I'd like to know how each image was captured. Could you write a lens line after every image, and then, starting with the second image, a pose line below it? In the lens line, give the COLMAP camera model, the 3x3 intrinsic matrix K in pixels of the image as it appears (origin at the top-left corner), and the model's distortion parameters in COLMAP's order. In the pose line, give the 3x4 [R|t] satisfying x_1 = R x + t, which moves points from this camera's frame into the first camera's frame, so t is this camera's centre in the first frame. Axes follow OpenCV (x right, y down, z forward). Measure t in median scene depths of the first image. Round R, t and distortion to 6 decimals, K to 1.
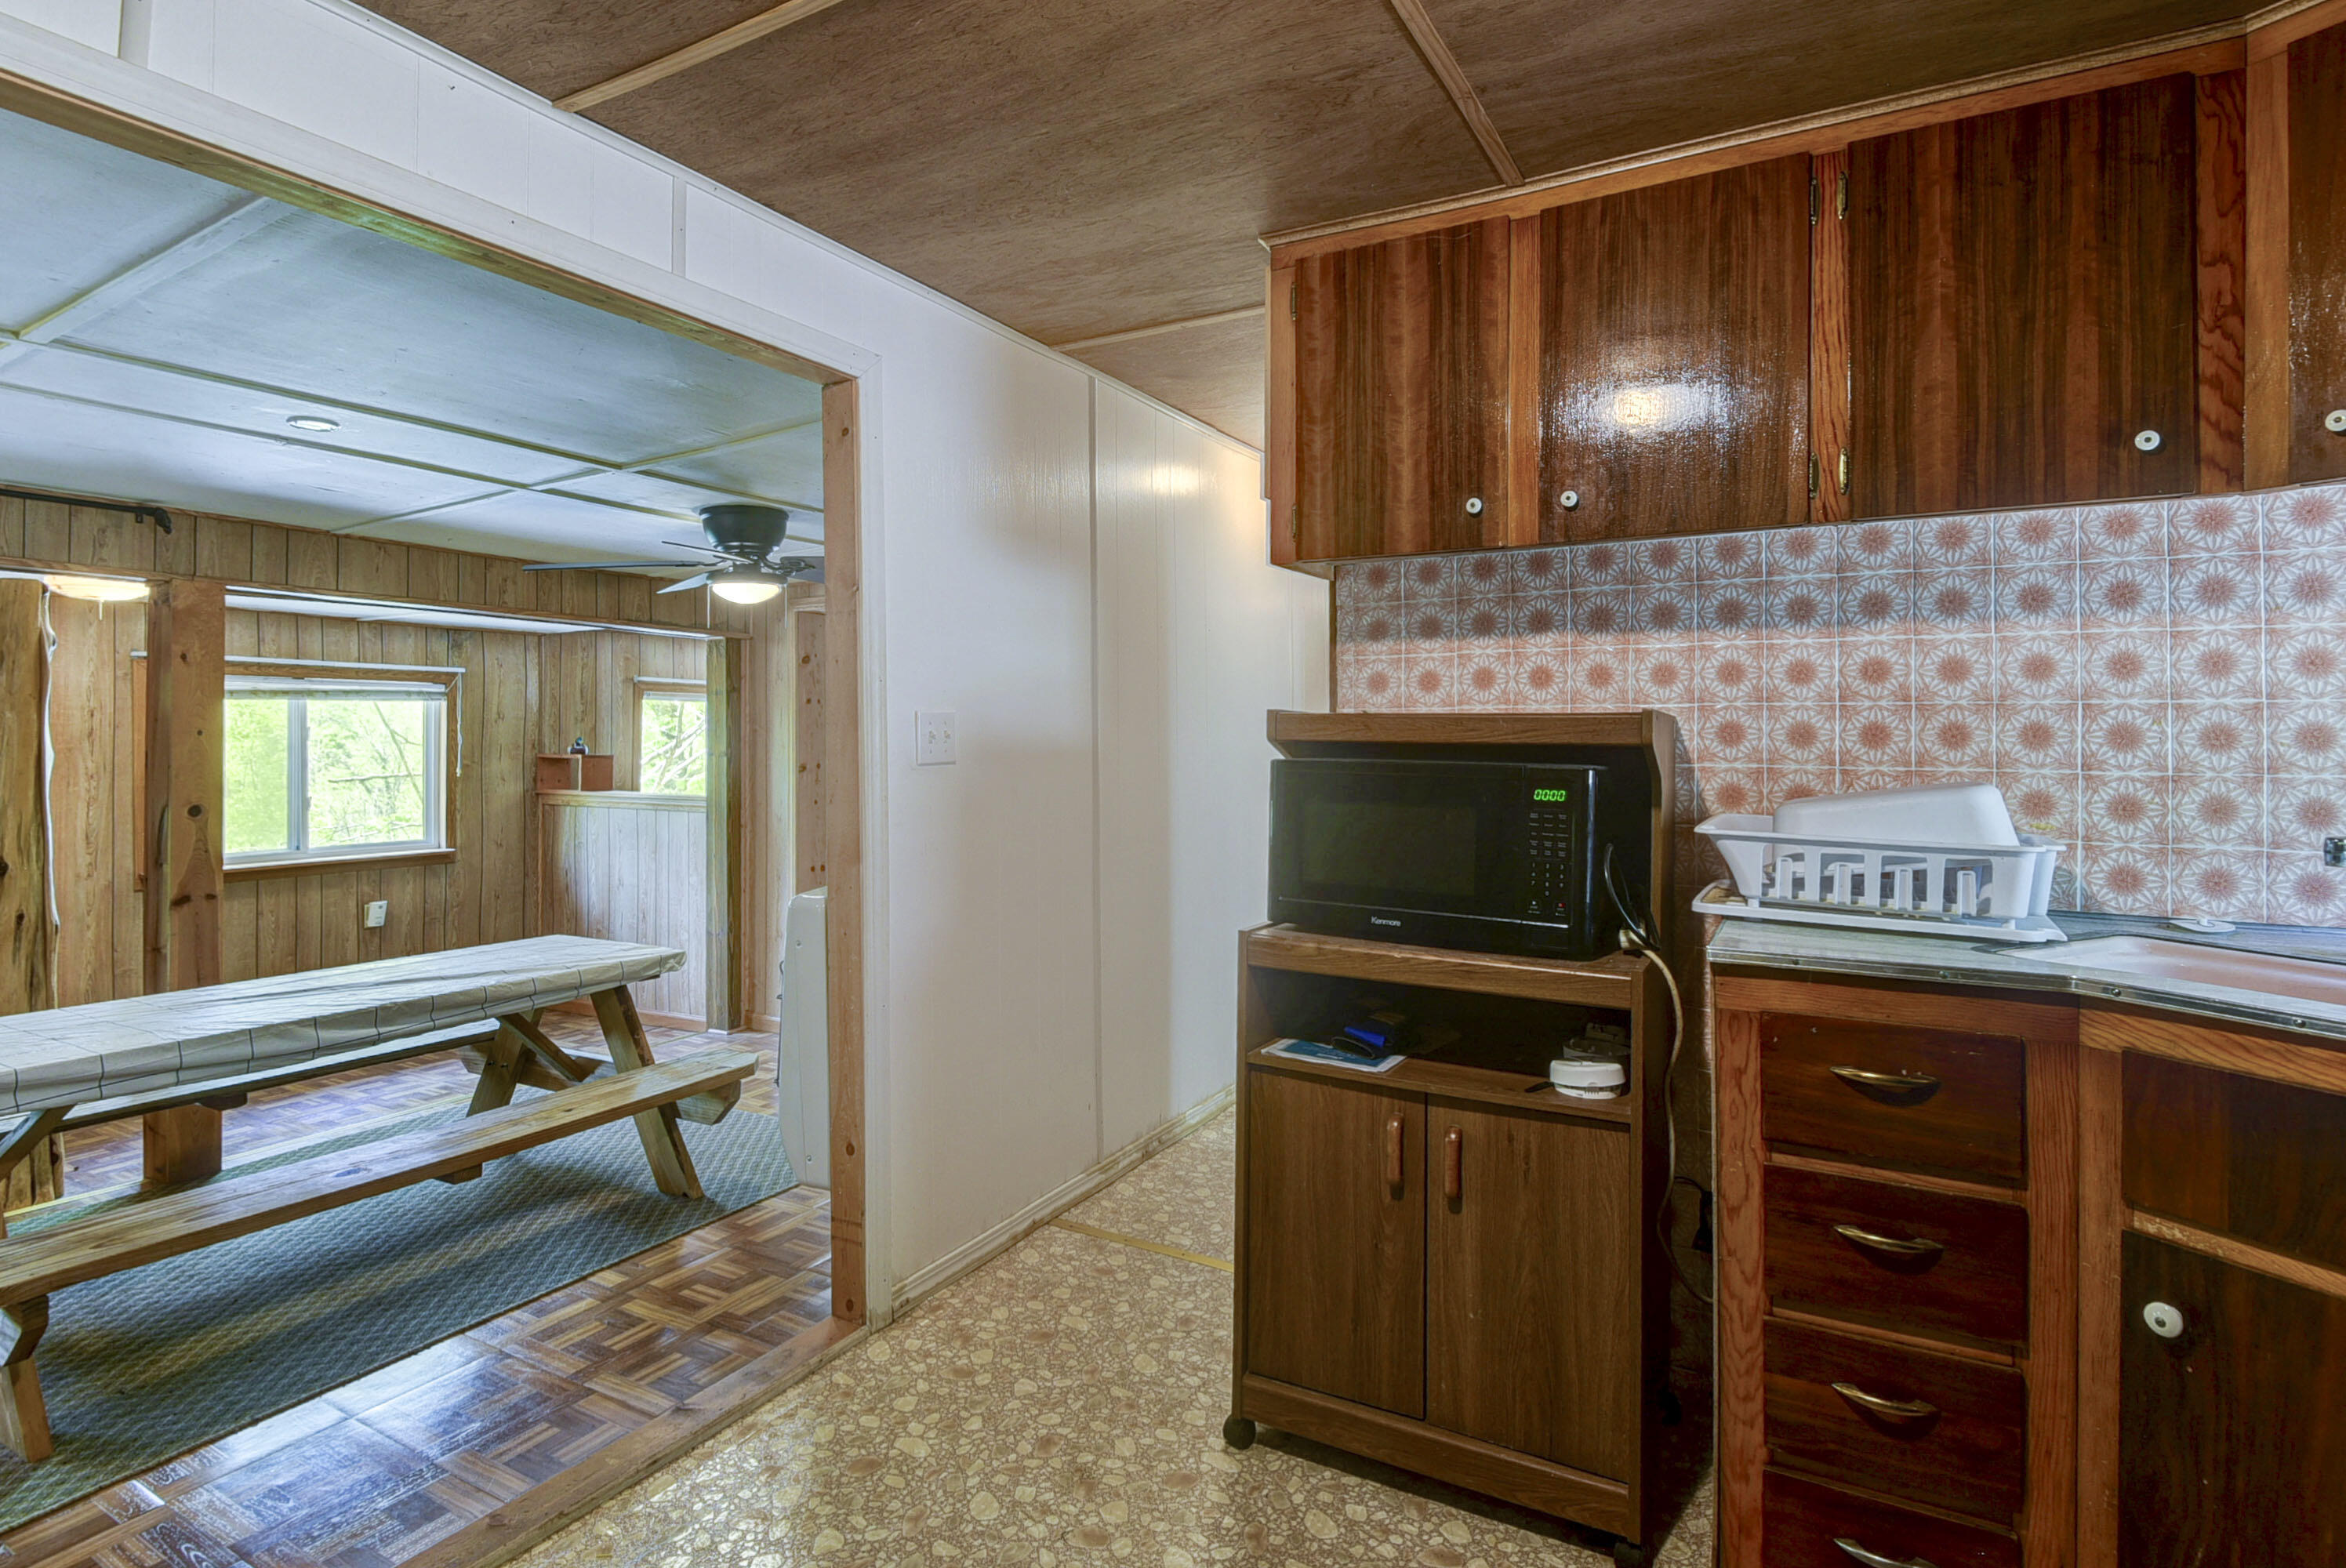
lens RADIAL K [[1091.6, 0, 1152.1], [0, 1091.6, 743.1], [0, 0, 1]] dist [-0.002197, -0.001409]
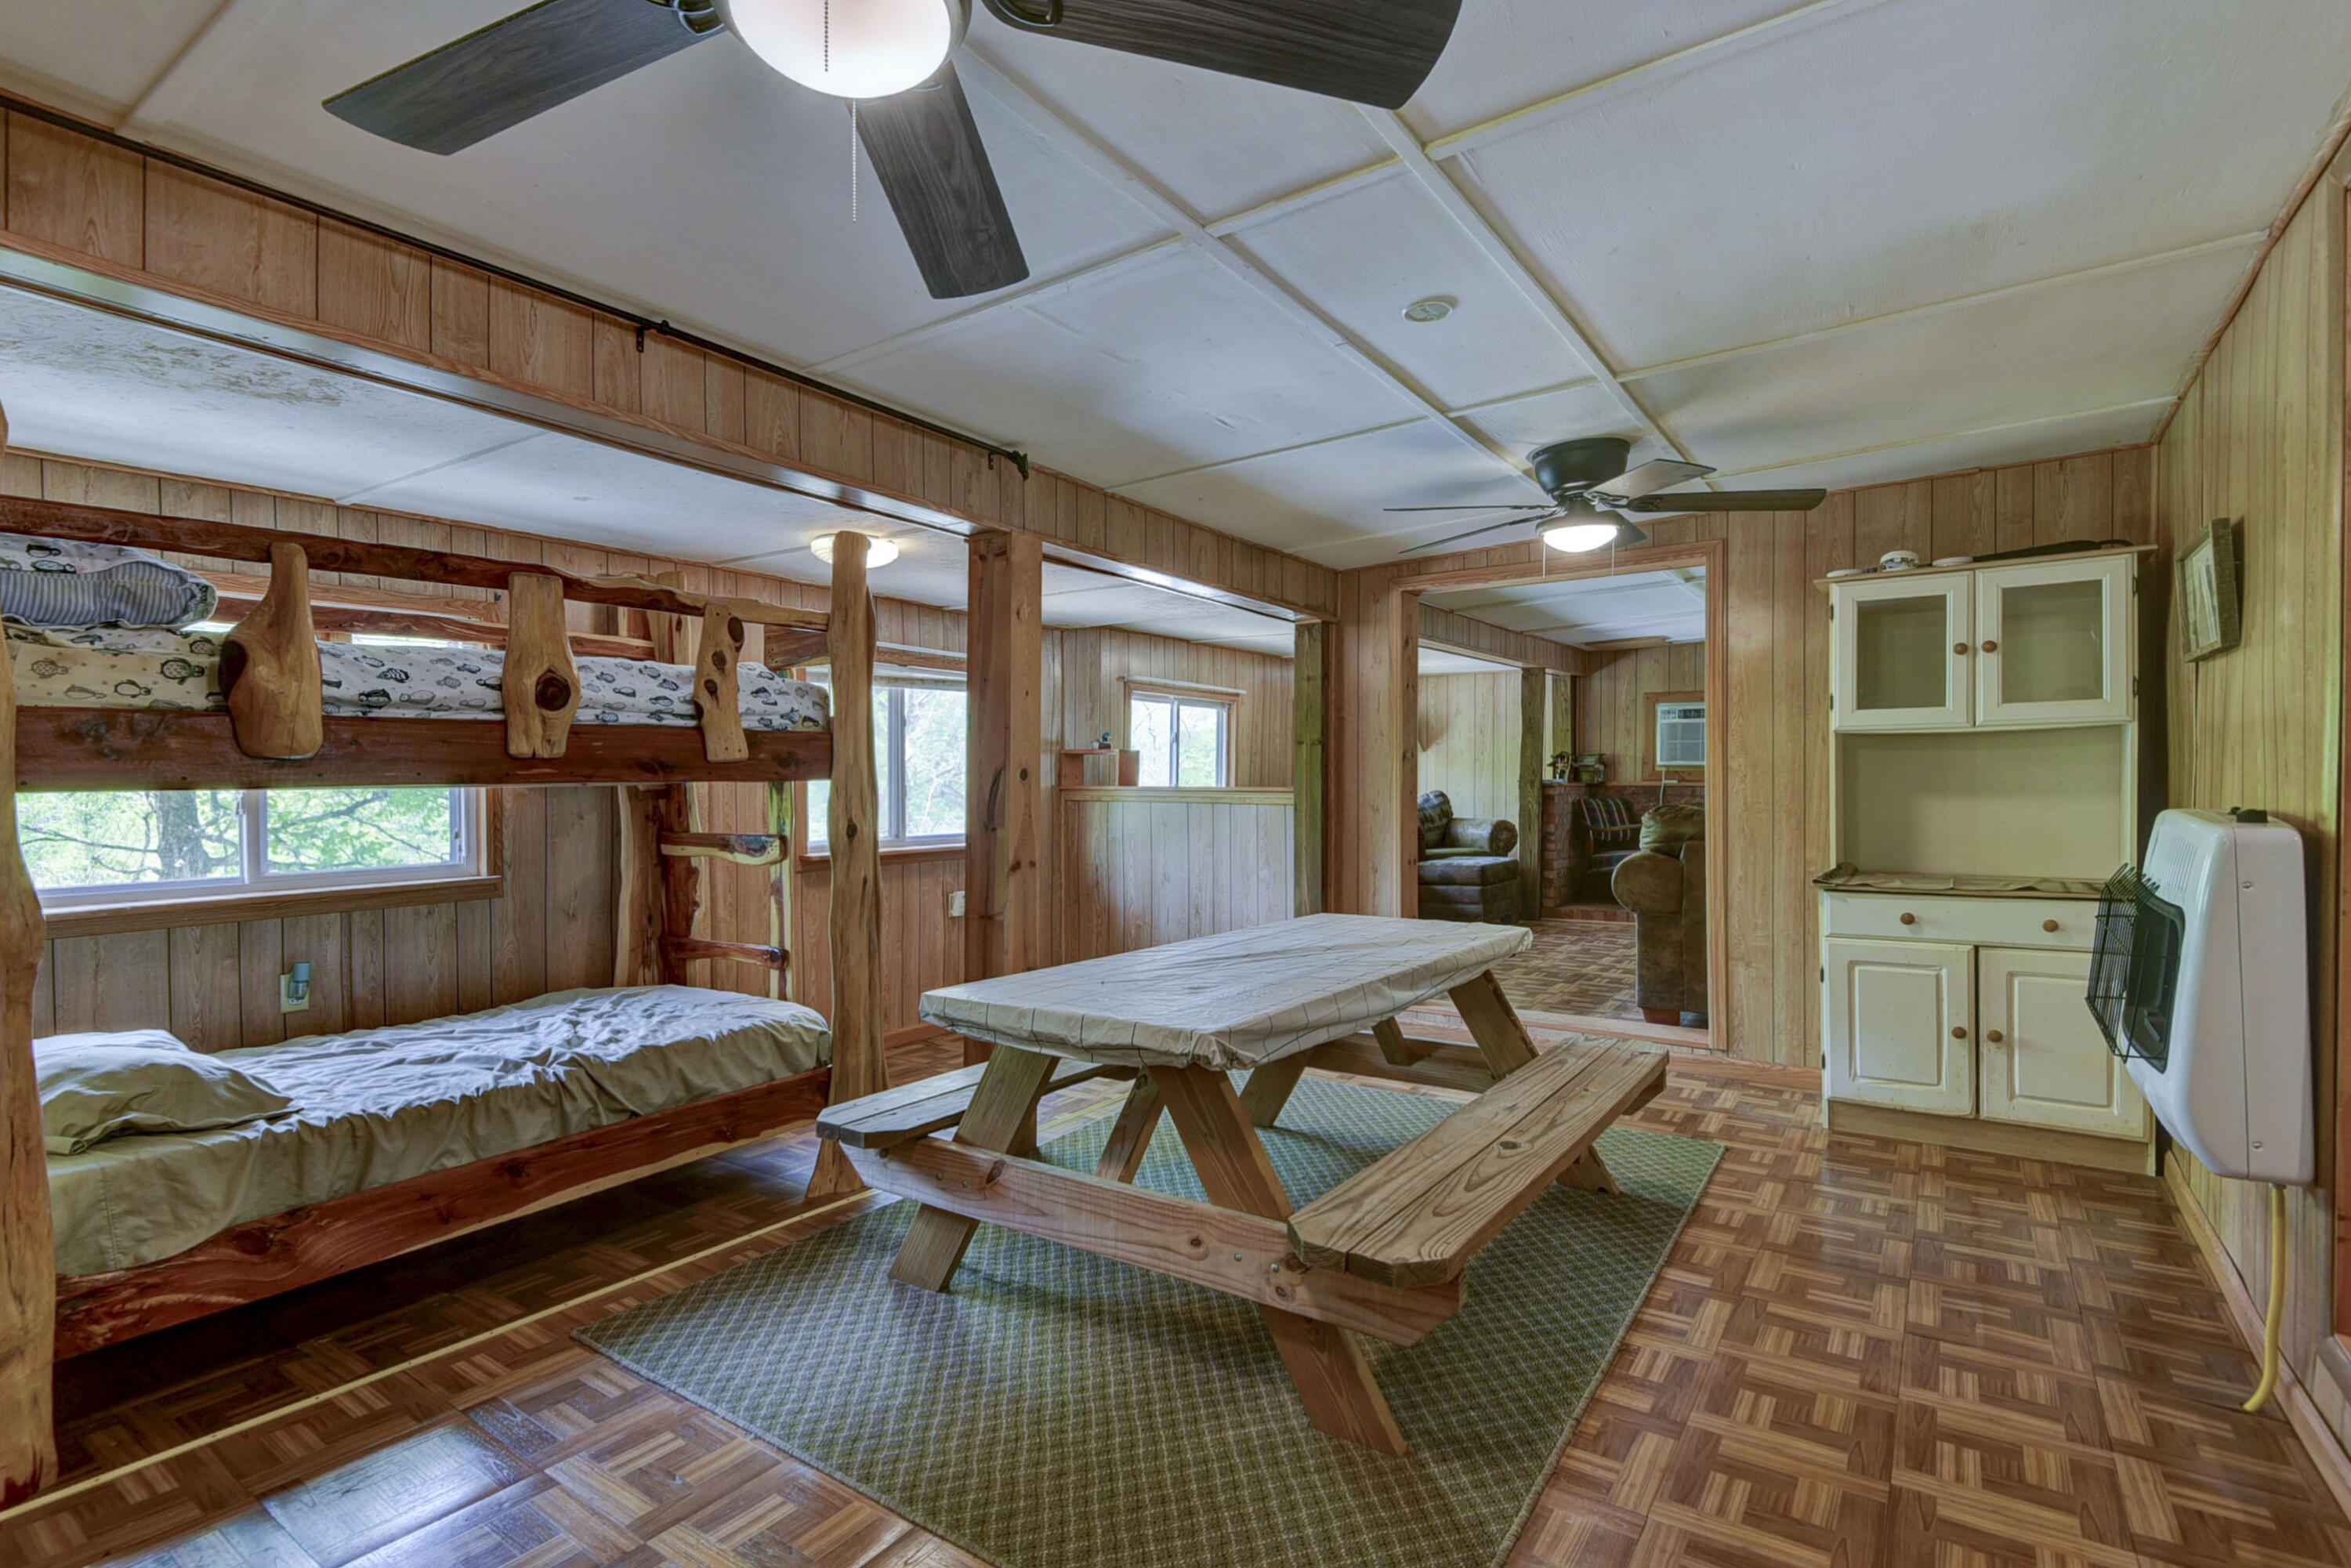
lens RADIAL K [[1082.8, 0, 1175.5], [0, 1082.8, 784.0], [0, 0, 1]] dist [0.000633, 0.000054]
pose [[0.992623, -0.004046, -0.121176, -0.615047], [0.004979, 0.999960, 0.007395, 0.062867], [0.121141, -0.007943, 0.992604, 0.063375]]
